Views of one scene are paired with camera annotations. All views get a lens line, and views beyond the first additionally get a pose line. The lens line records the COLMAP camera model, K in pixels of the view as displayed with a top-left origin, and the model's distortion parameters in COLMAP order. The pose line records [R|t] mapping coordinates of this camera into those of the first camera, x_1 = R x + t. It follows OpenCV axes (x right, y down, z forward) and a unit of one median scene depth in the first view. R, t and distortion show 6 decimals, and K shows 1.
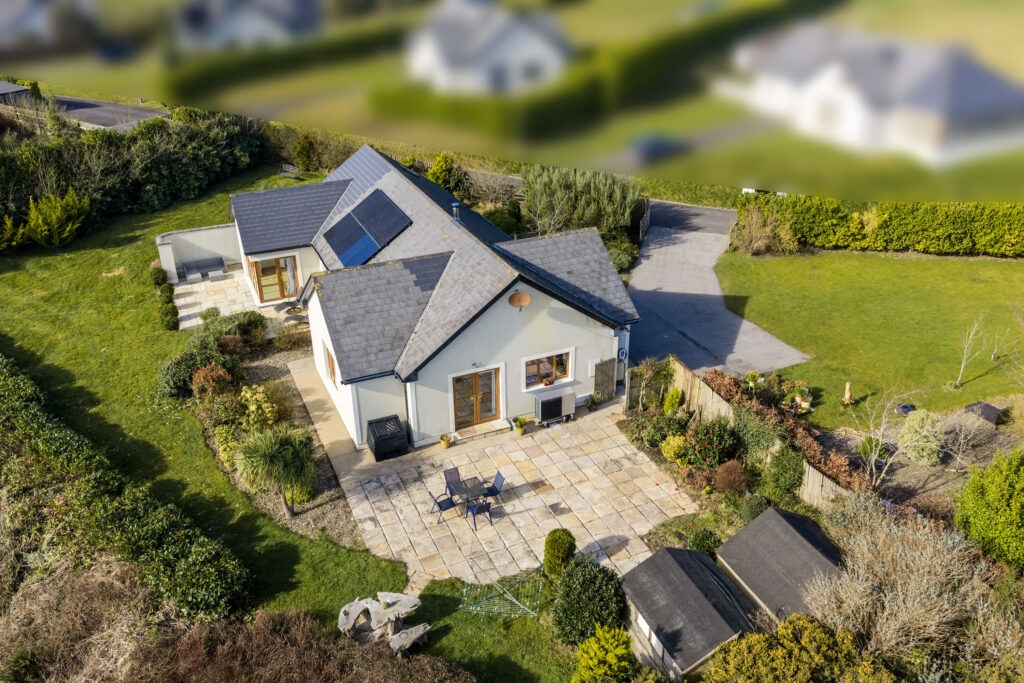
lens RADIAL K [[842.4, 0, 512.0], [0, 842.4, 341.5], [0, 0, 1]] dist [0.003565, -0.005263]
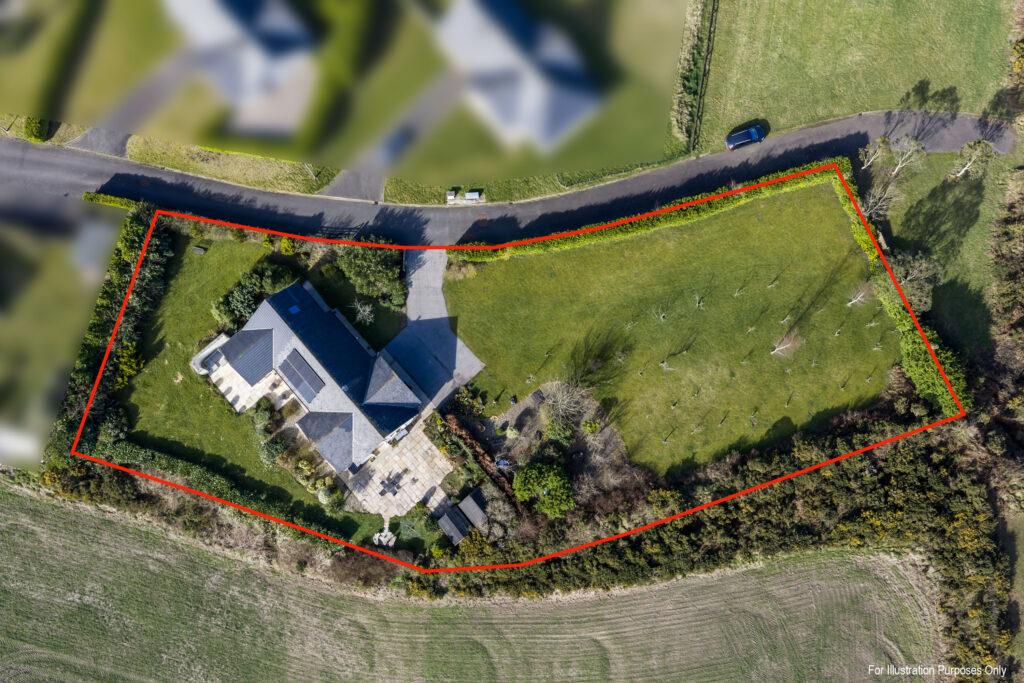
lens RADIAL K [[842.4, 0, 512.0], [0, 842.4, 341.5], [0, 0, 1]] dist [0.003565, -0.005263]
pose [[0.952654, -0.298394, 0.058401, 0.309786], [0.131119, 0.576464, 0.806534, -2.203423], [-0.274330, -0.760691, 0.588296, -0.551316]]
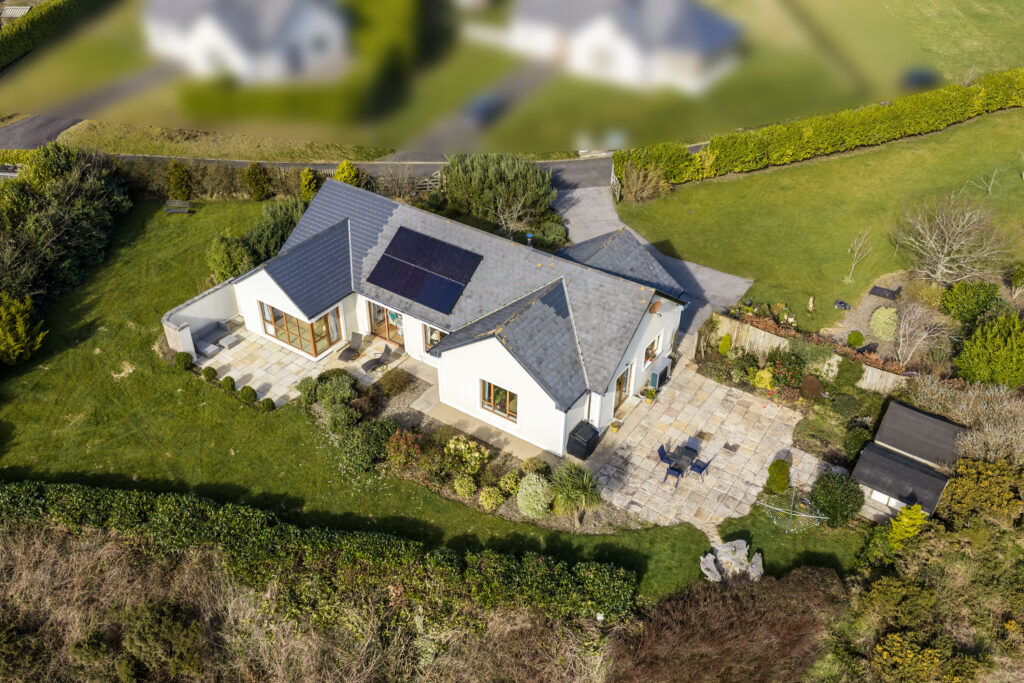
lens RADIAL K [[842.4, 0, 512.0], [0, 842.4, 341.5], [0, 0, 1]] dist [0.003565, -0.005263]
pose [[0.849732, -0.289663, 0.440512, -0.630795], [0.220701, 0.954248, 0.201749, -0.255849], [-0.478797, -0.074211, 0.874784, -0.033863]]
